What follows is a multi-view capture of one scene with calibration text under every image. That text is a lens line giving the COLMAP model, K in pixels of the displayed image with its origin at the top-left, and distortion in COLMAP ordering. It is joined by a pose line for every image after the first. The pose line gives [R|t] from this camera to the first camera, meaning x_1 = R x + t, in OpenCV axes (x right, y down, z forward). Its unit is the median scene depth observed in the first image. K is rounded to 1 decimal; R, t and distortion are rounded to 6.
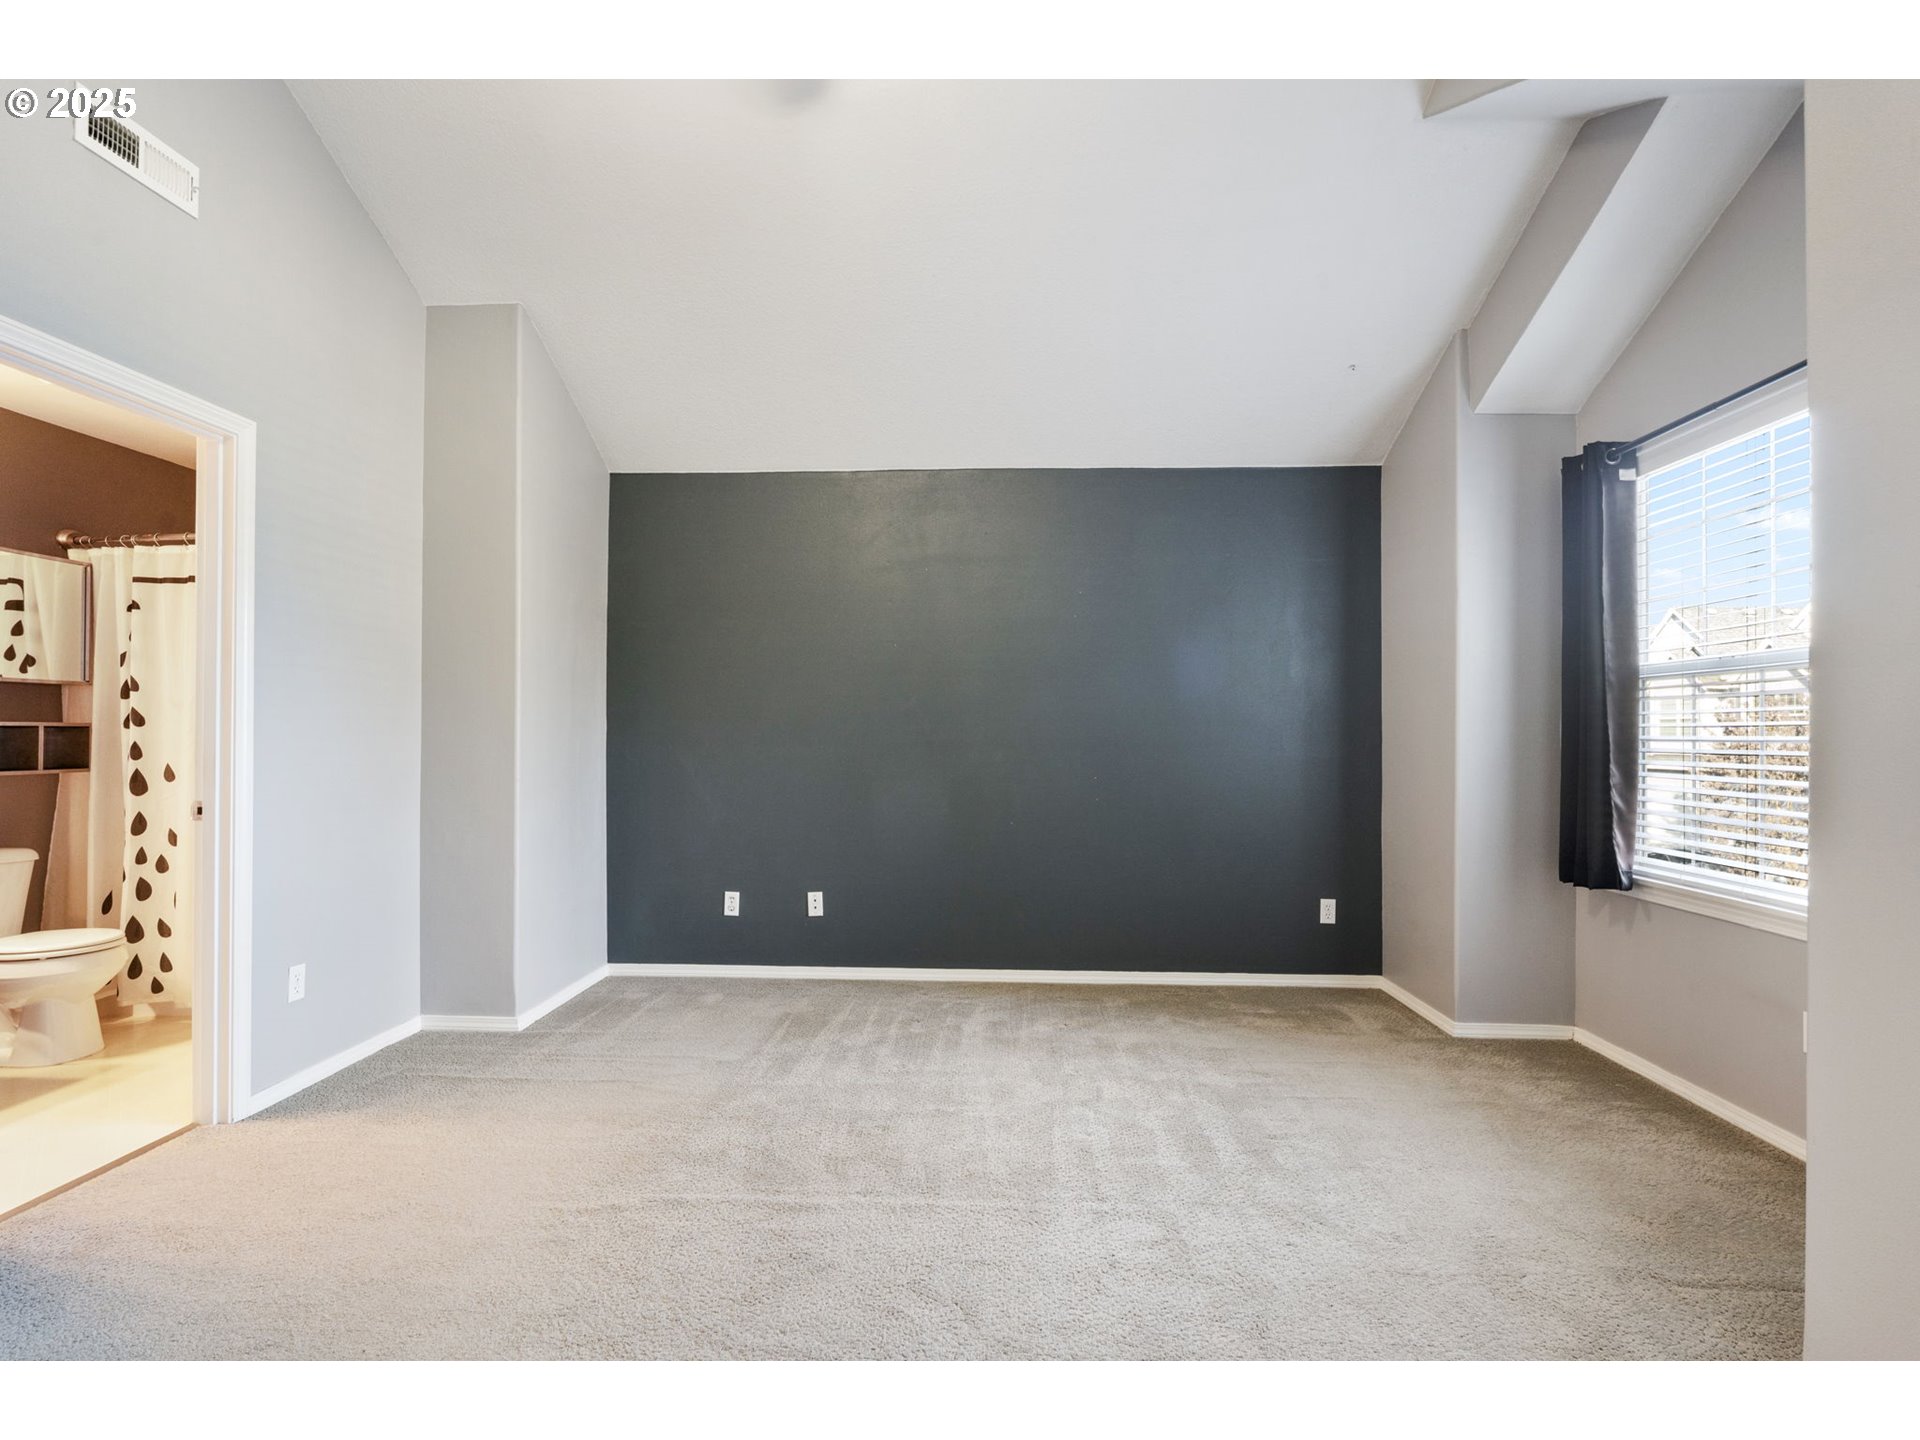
lens RADIAL K [[926.9, 0, 961.9], [0, 926.9, 717.4], [0, 0, 1]] dist [0.001786, -0.000112]
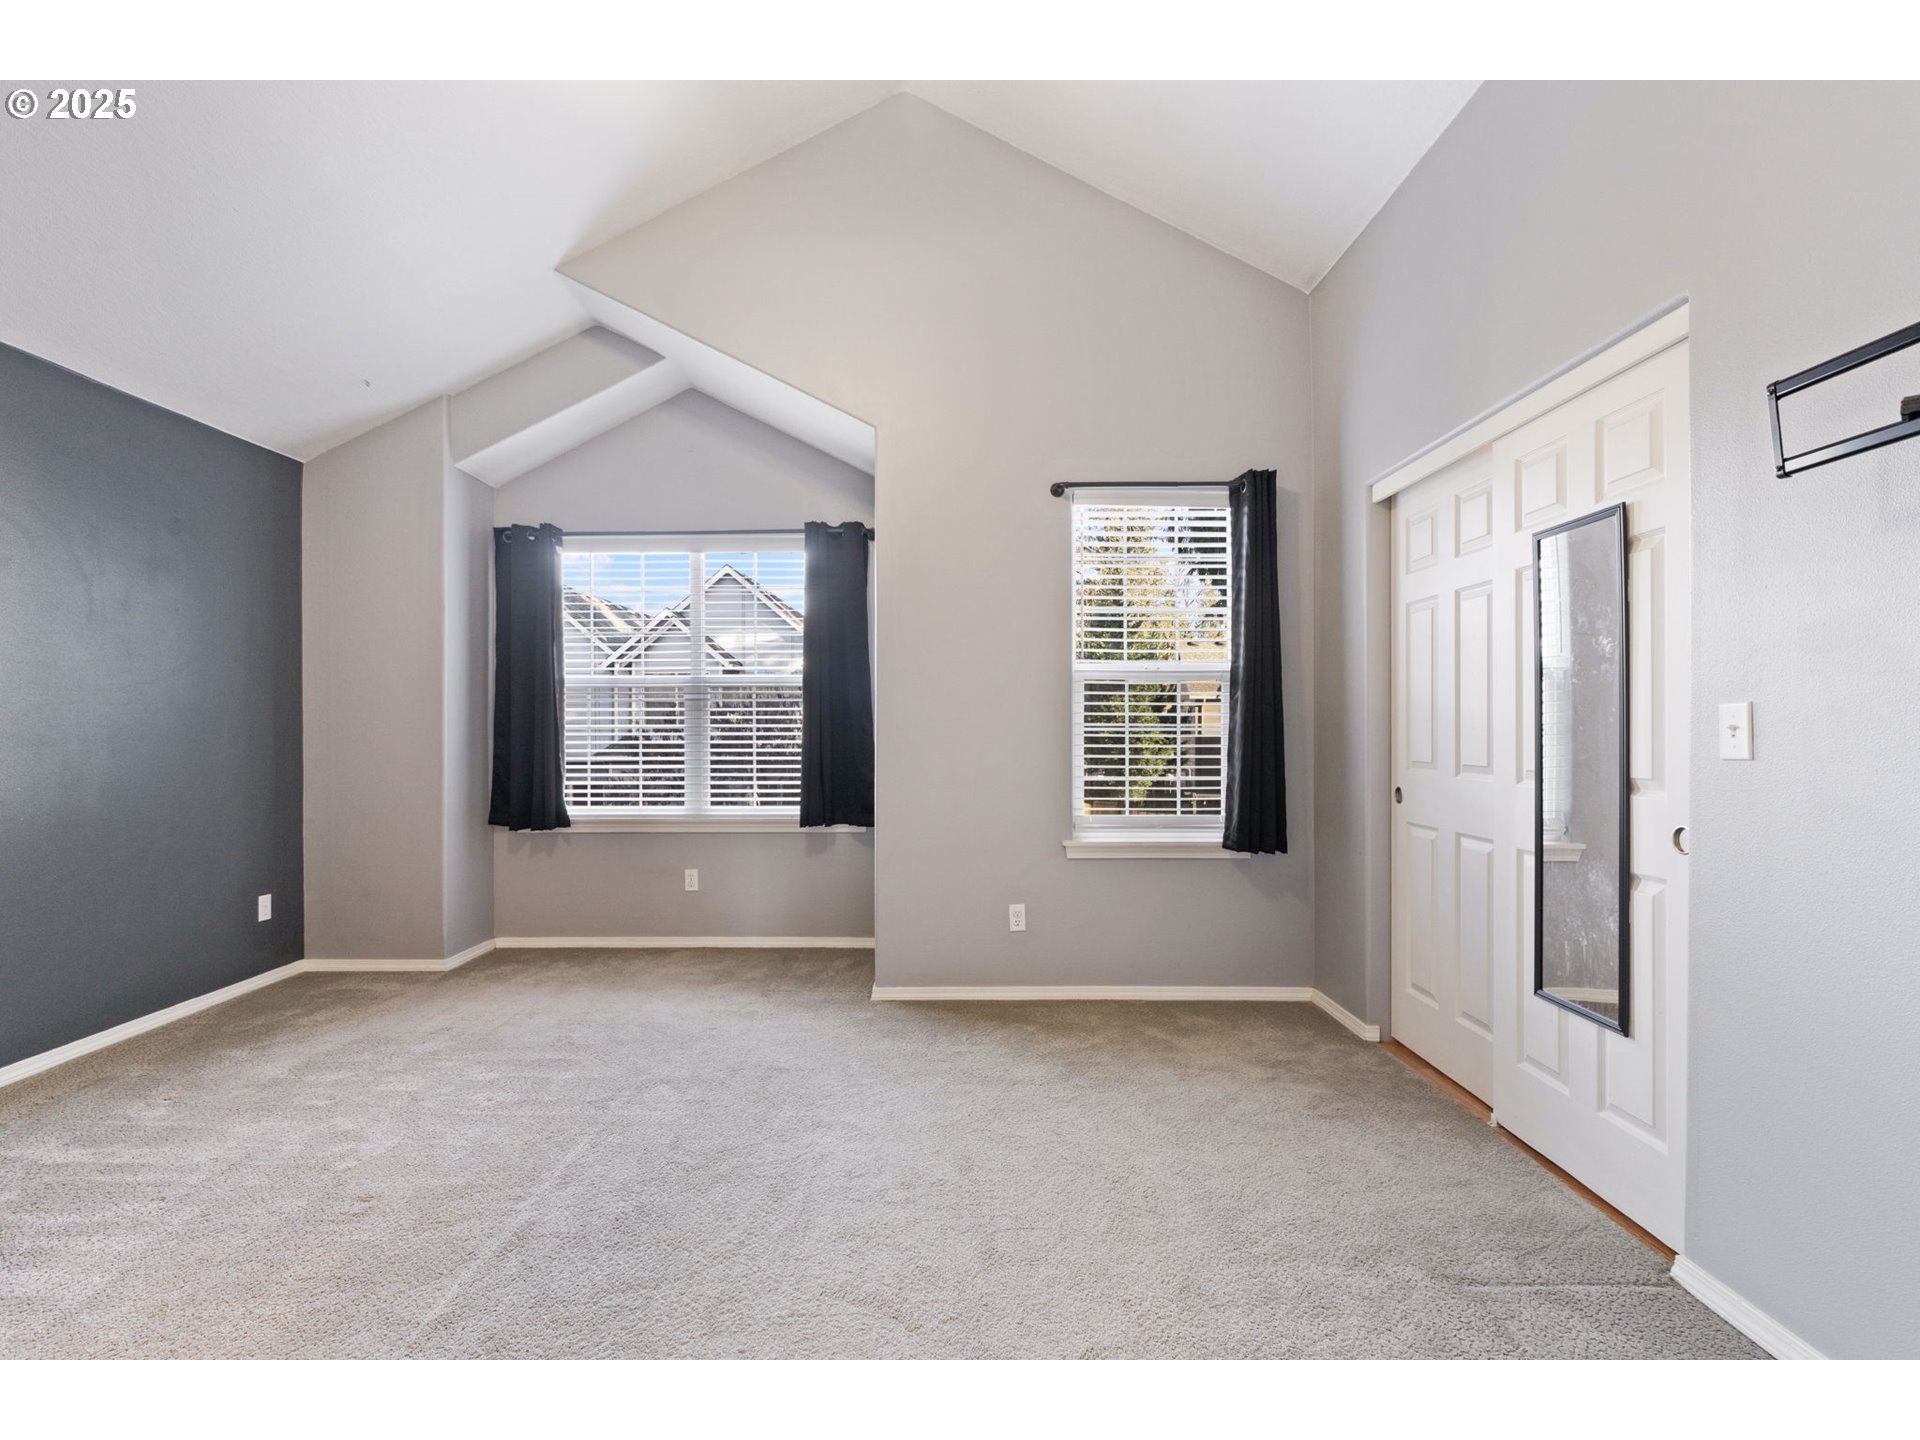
lens RADIAL K [[886.9, 0, 952.9], [0, 886.9, 719.7], [0, 0, 1]] dist [0.001132, -0.000083]
pose [[-0.035470, 0.001384, 0.999370, -0.718712], [-0.011968, 0.999927, -0.001809, 0.006659], [-0.999299, -0.012025, -0.035451, 0.404374]]
